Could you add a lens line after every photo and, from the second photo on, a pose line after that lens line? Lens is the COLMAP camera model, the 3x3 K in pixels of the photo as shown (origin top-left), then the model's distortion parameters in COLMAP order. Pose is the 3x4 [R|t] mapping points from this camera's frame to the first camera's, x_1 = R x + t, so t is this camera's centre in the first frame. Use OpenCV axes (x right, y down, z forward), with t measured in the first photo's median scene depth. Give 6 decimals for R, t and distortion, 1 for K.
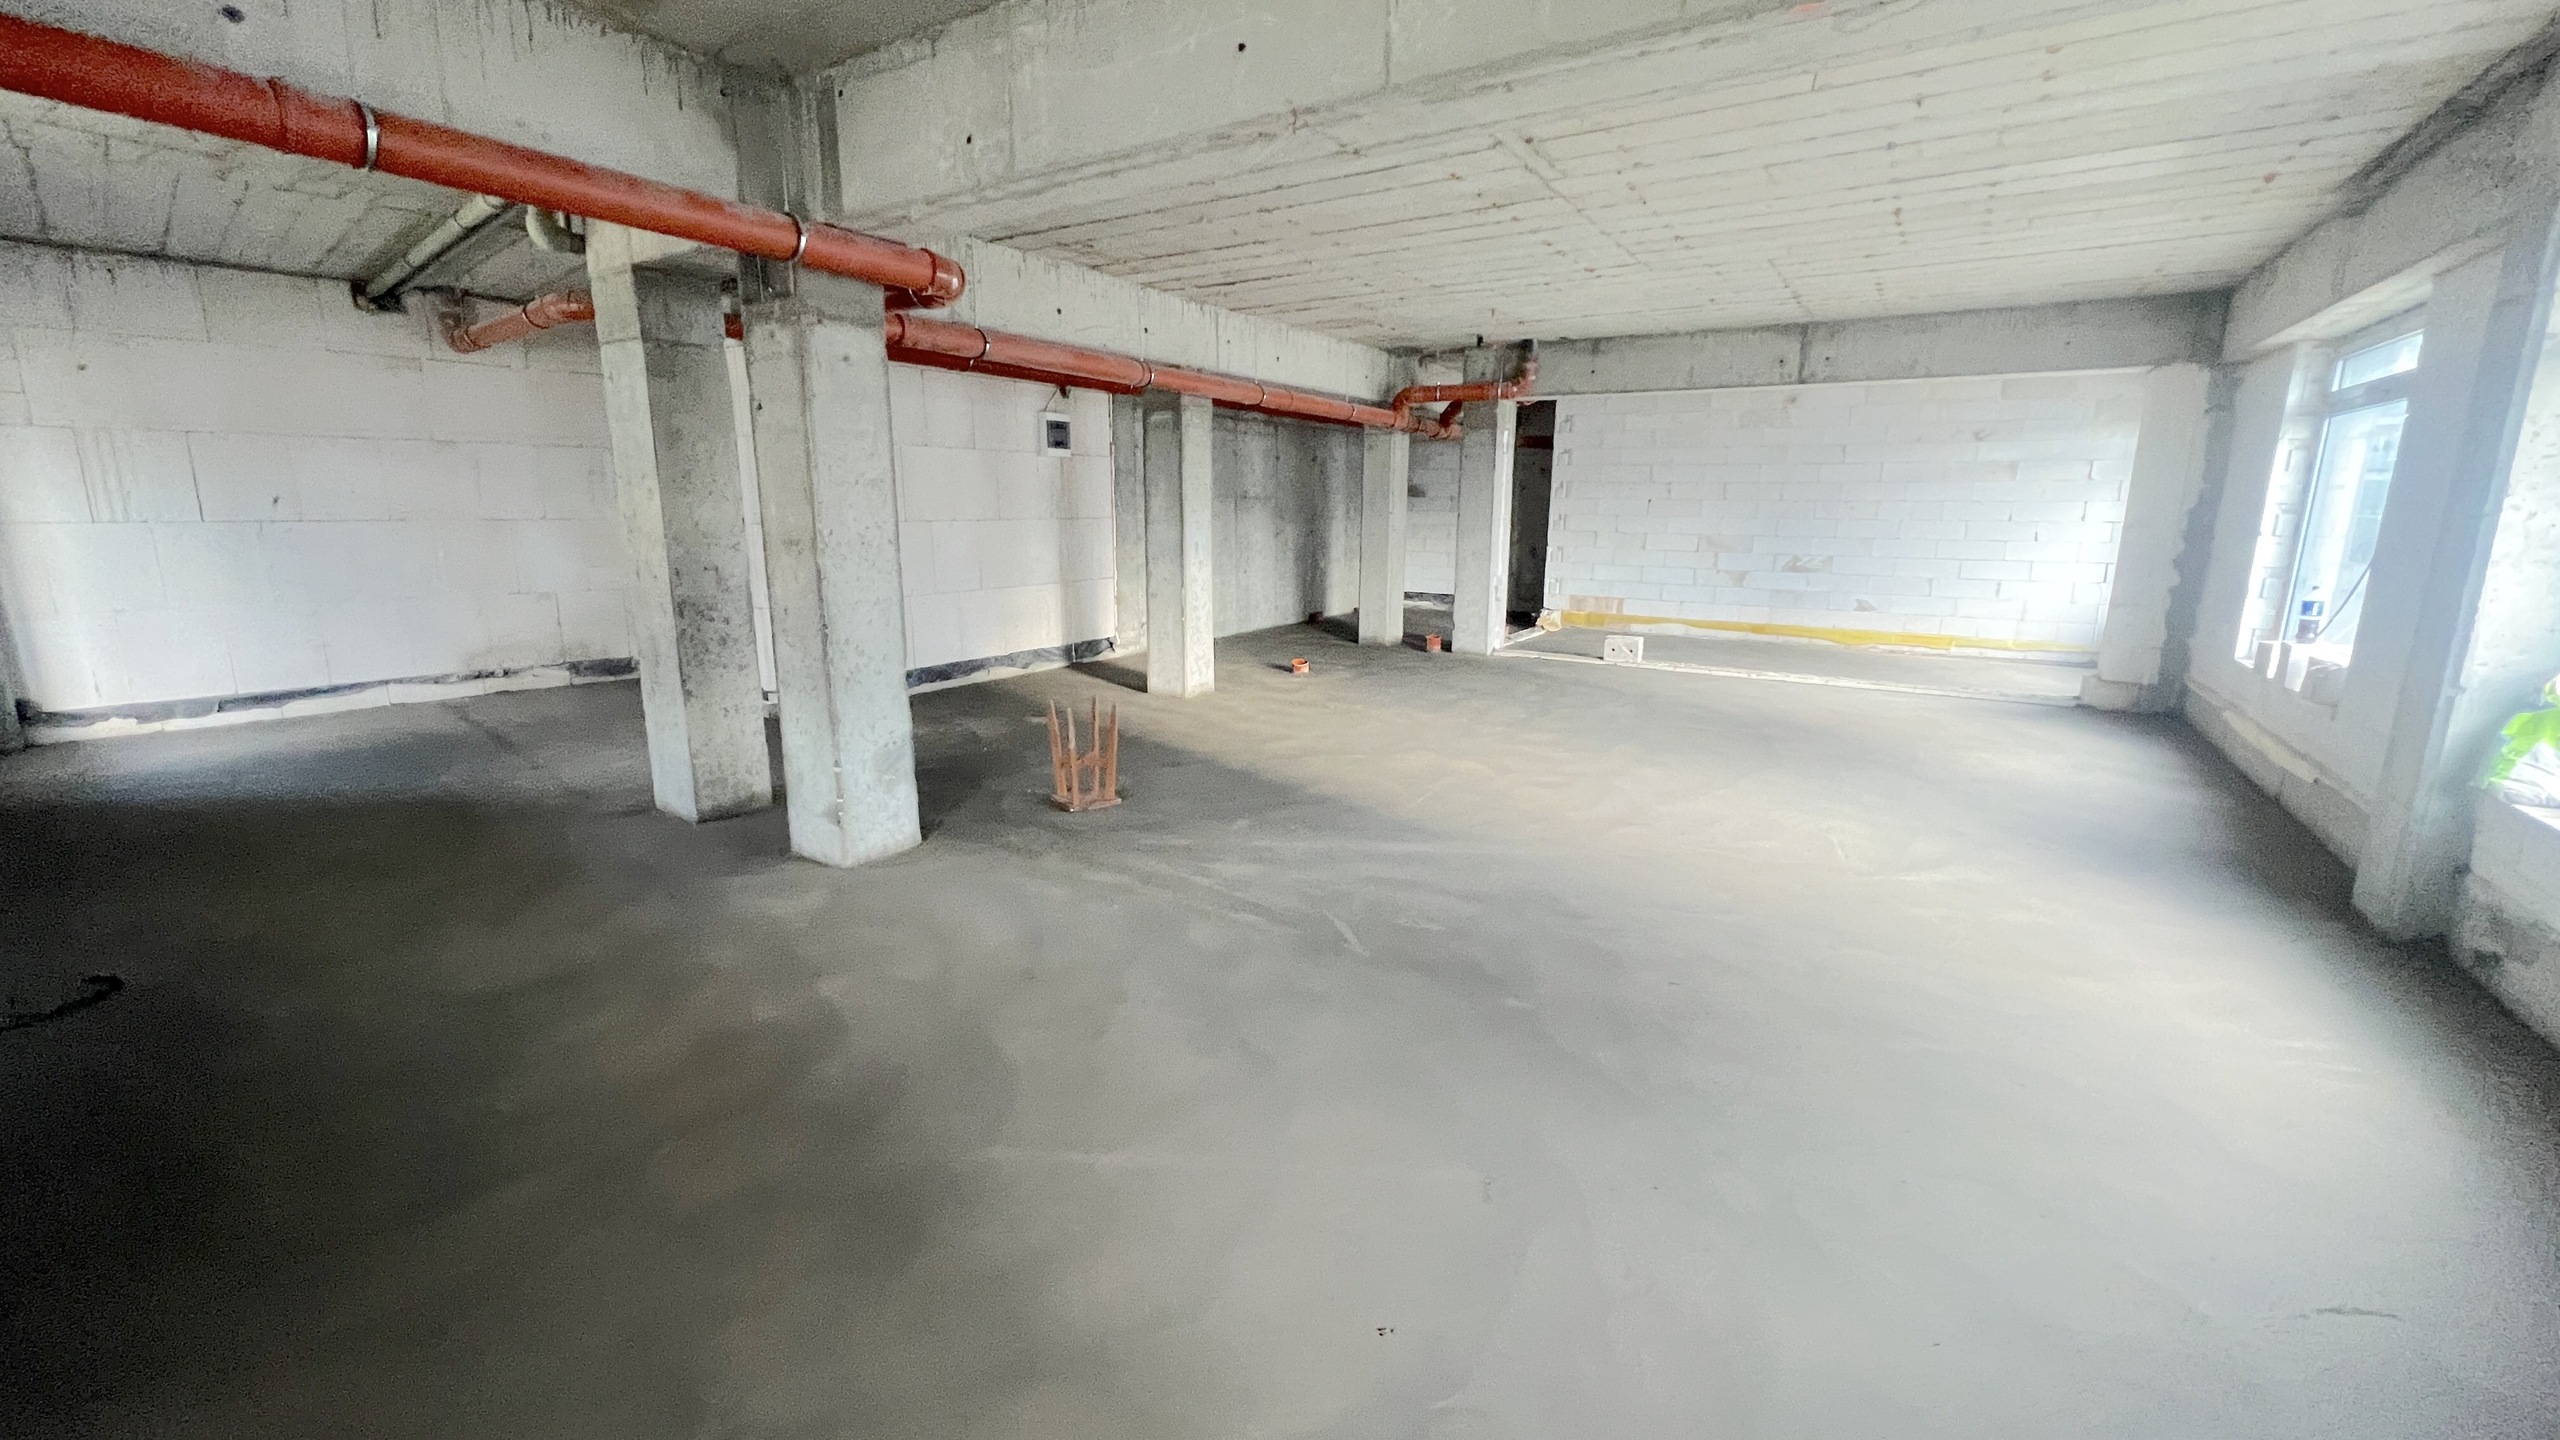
lens RADIAL K [[1021.1, 0, 1278.7], [0, 1021.1, 711.2], [0, 0, 1]] dist [-0.002093, 0.000211]
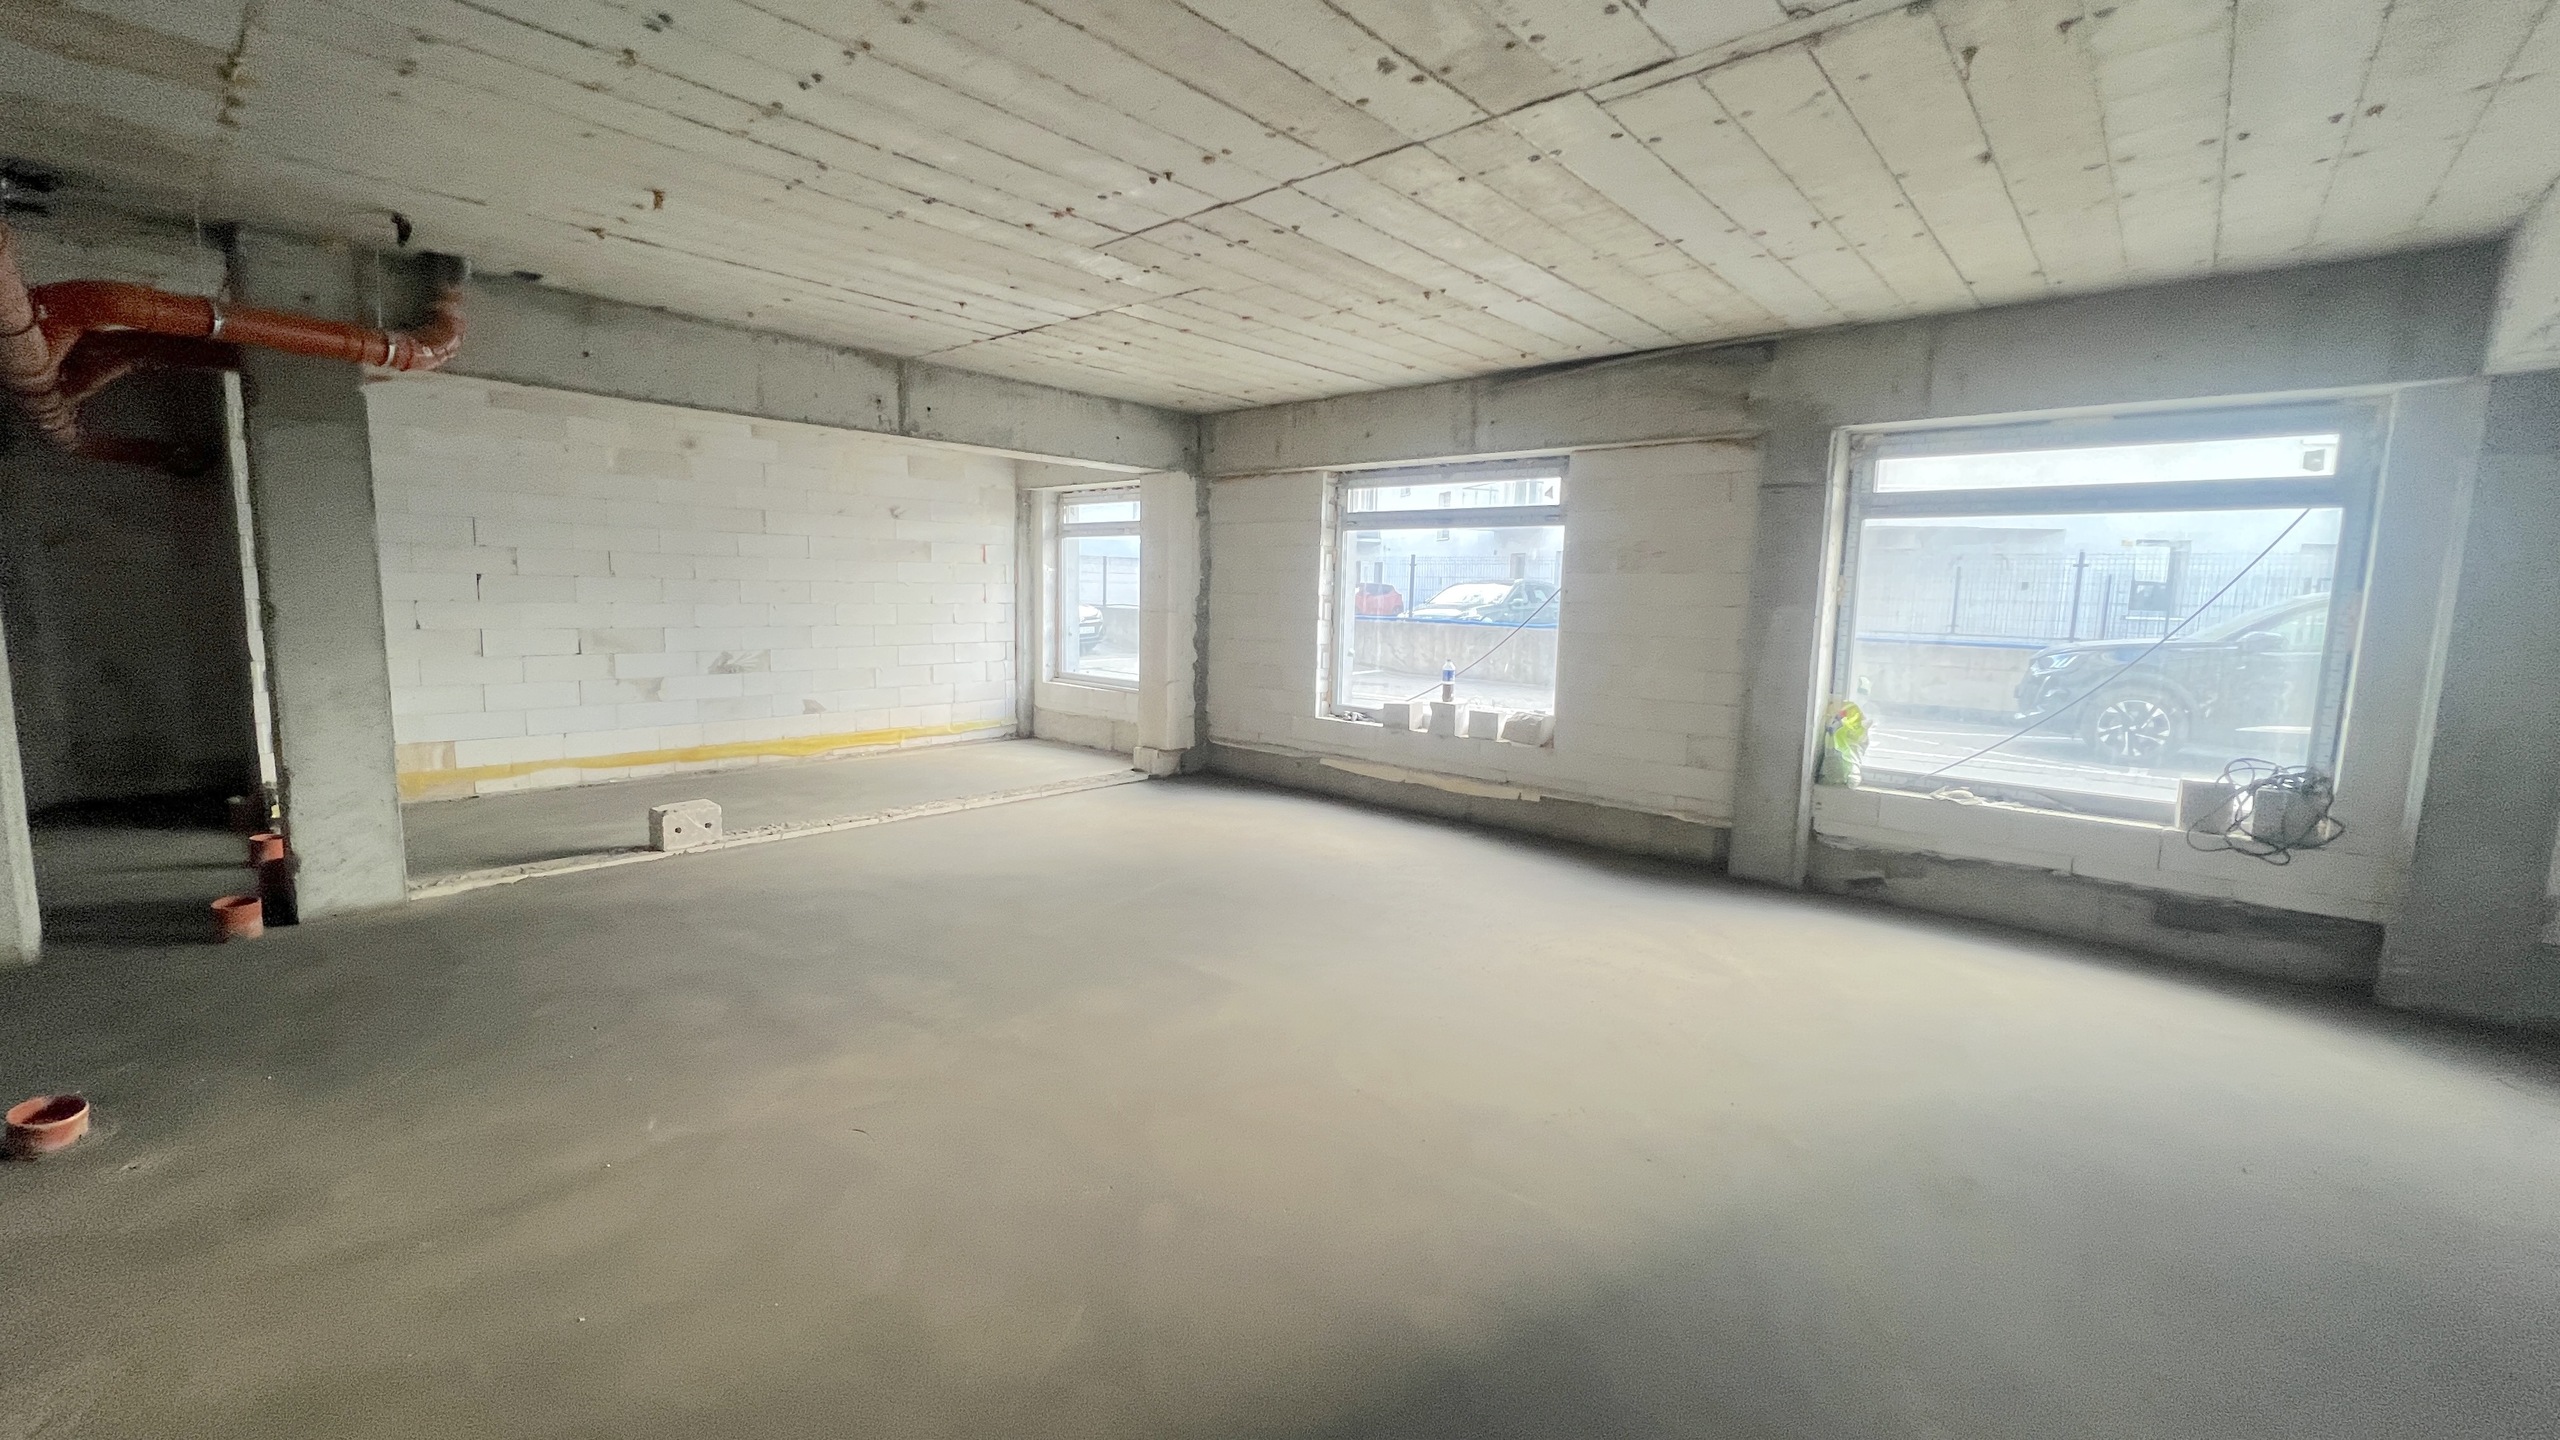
lens RADIAL K [[1021.1, 0, 1276.8], [0, 1021.1, 711.5], [0, 0, 1]] dist [-0.002093, 0.000211]
pose [[0.158893, -0.121352, 0.979809, -0.259418], [0.178211, 0.979641, 0.092431, -0.163343], [-0.971079, 0.159926, 0.177285, 0.737206]]
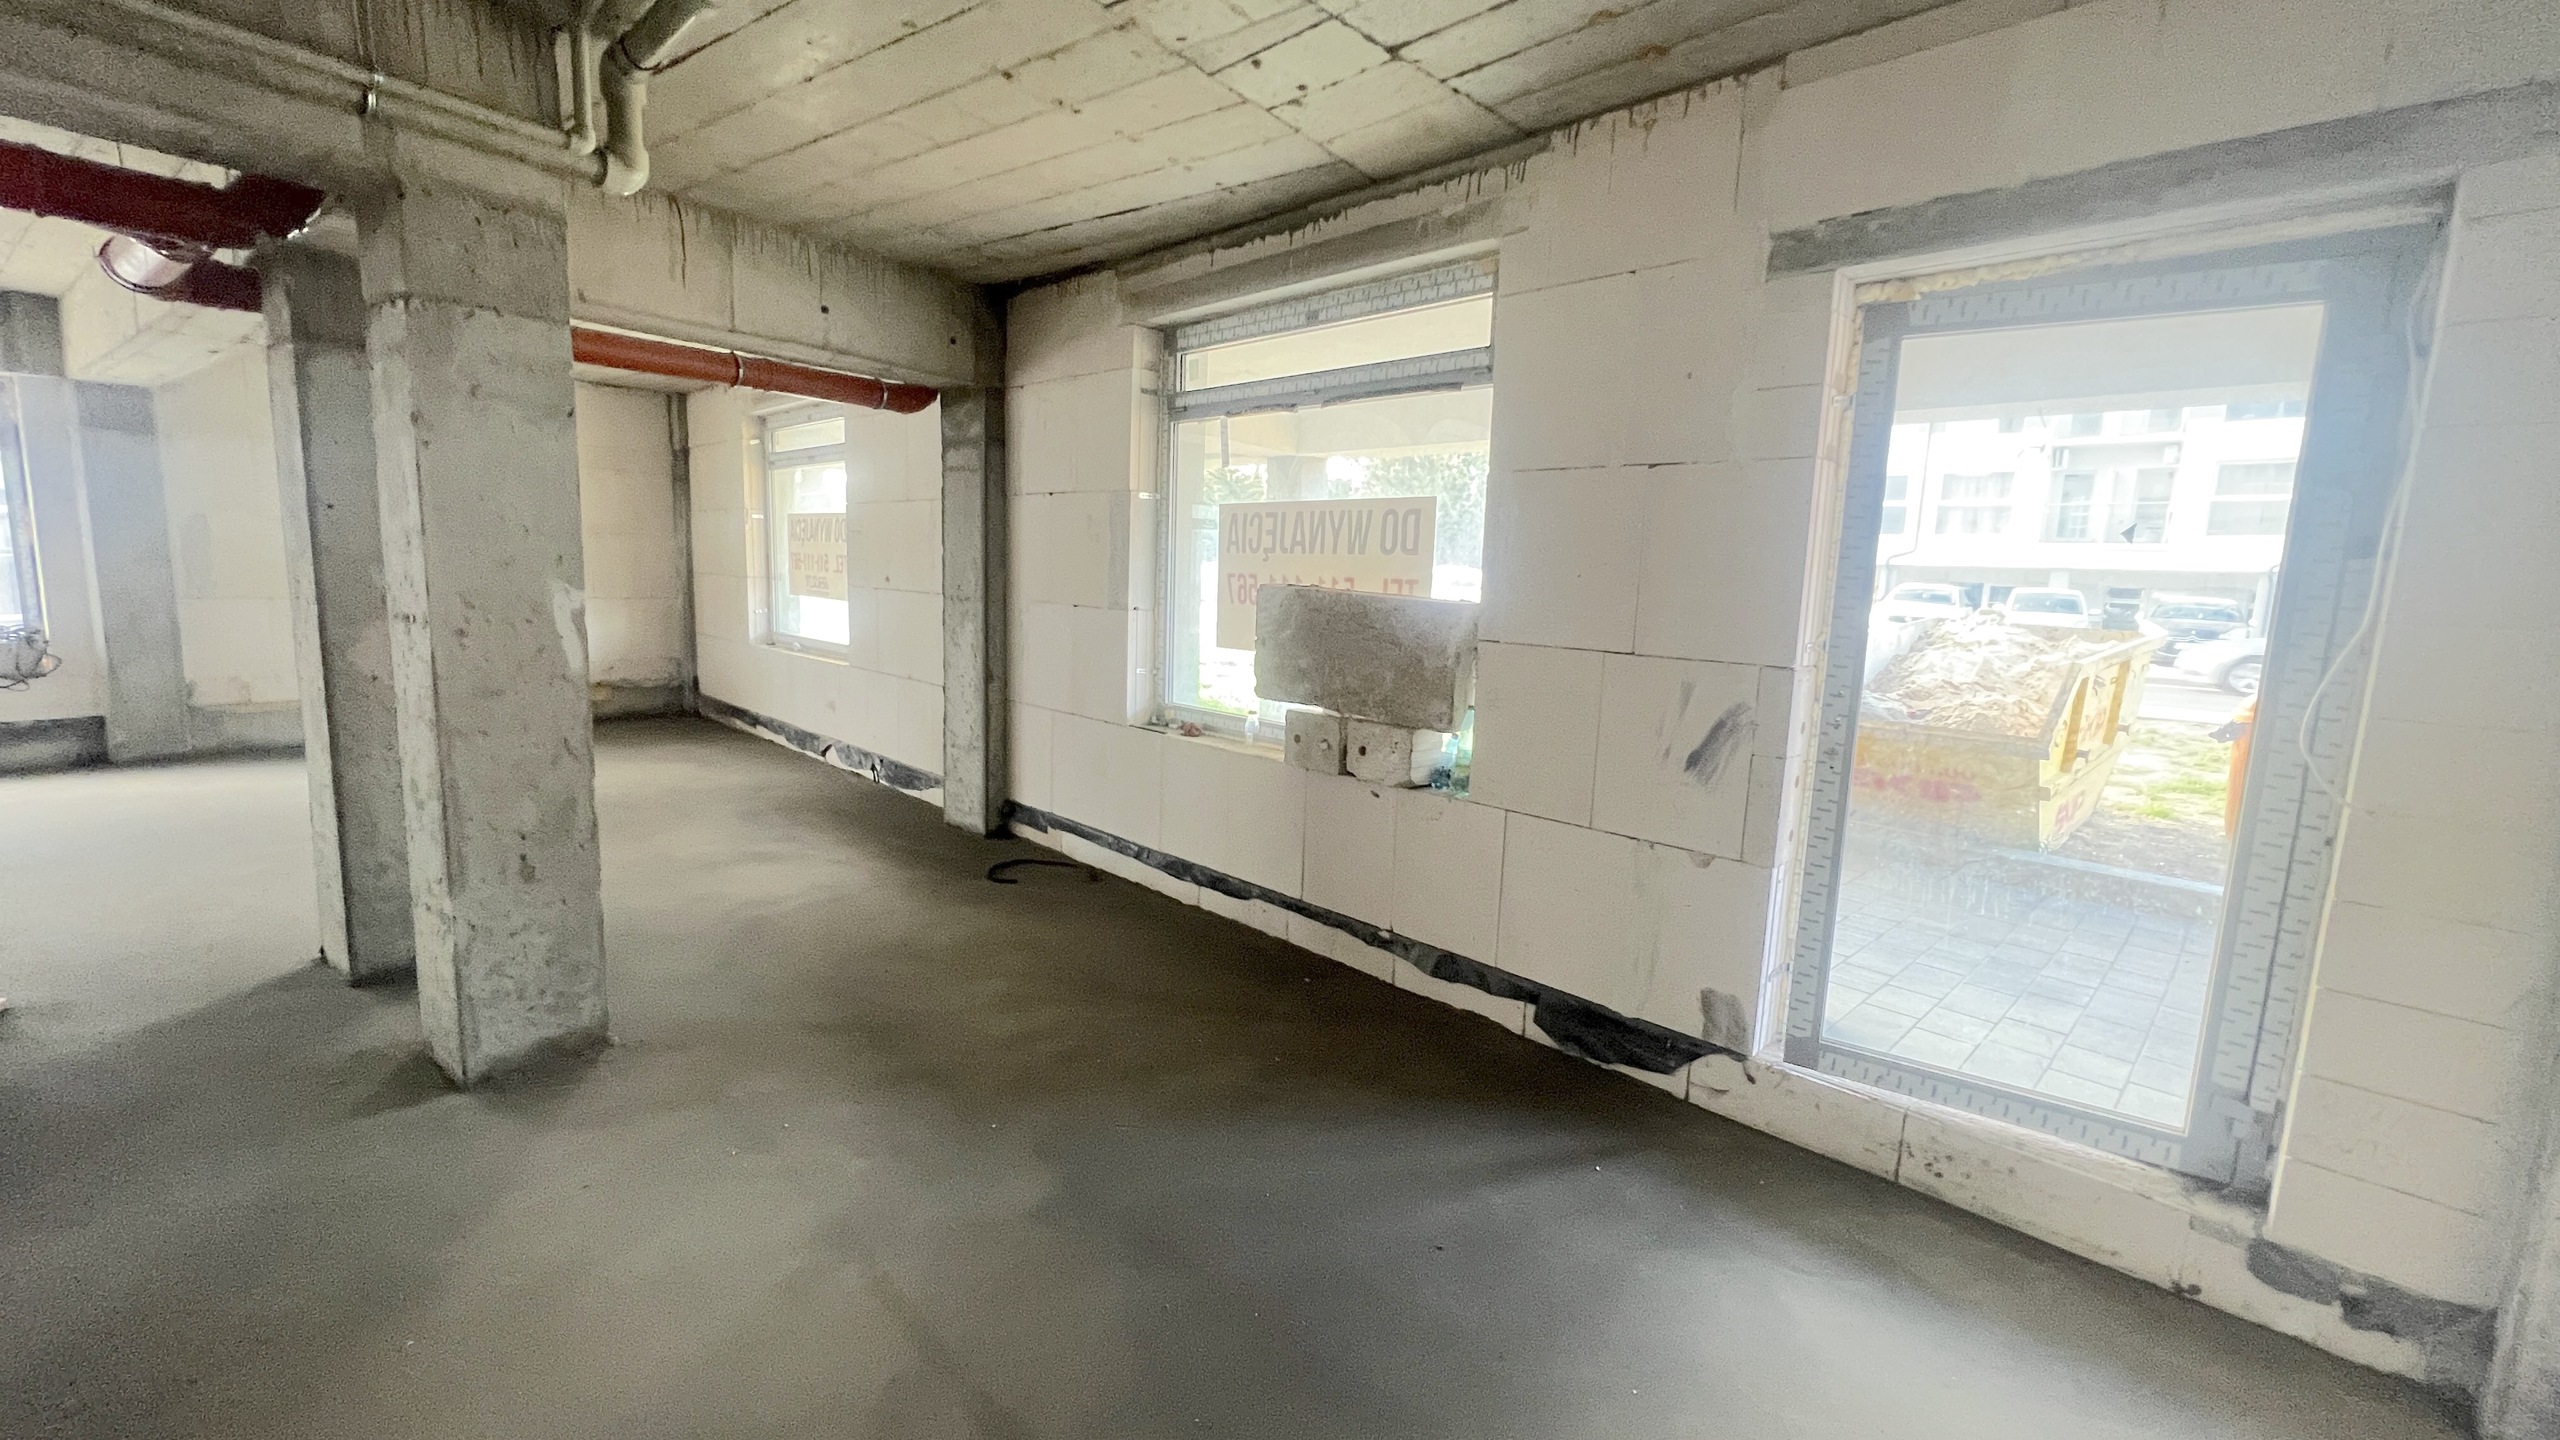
lens RADIAL K [[1021.1, 0, 1279.9], [0, 1021.1, 719.1], [0, 0, 1]] dist [-0.002093, 0.000211]
pose [[-0.997393, -0.050570, 0.051477, -0.742666], [-0.029924, 0.938991, 0.342639, -0.230952], [-0.065664, 0.340205, -0.938056, 1.062807]]
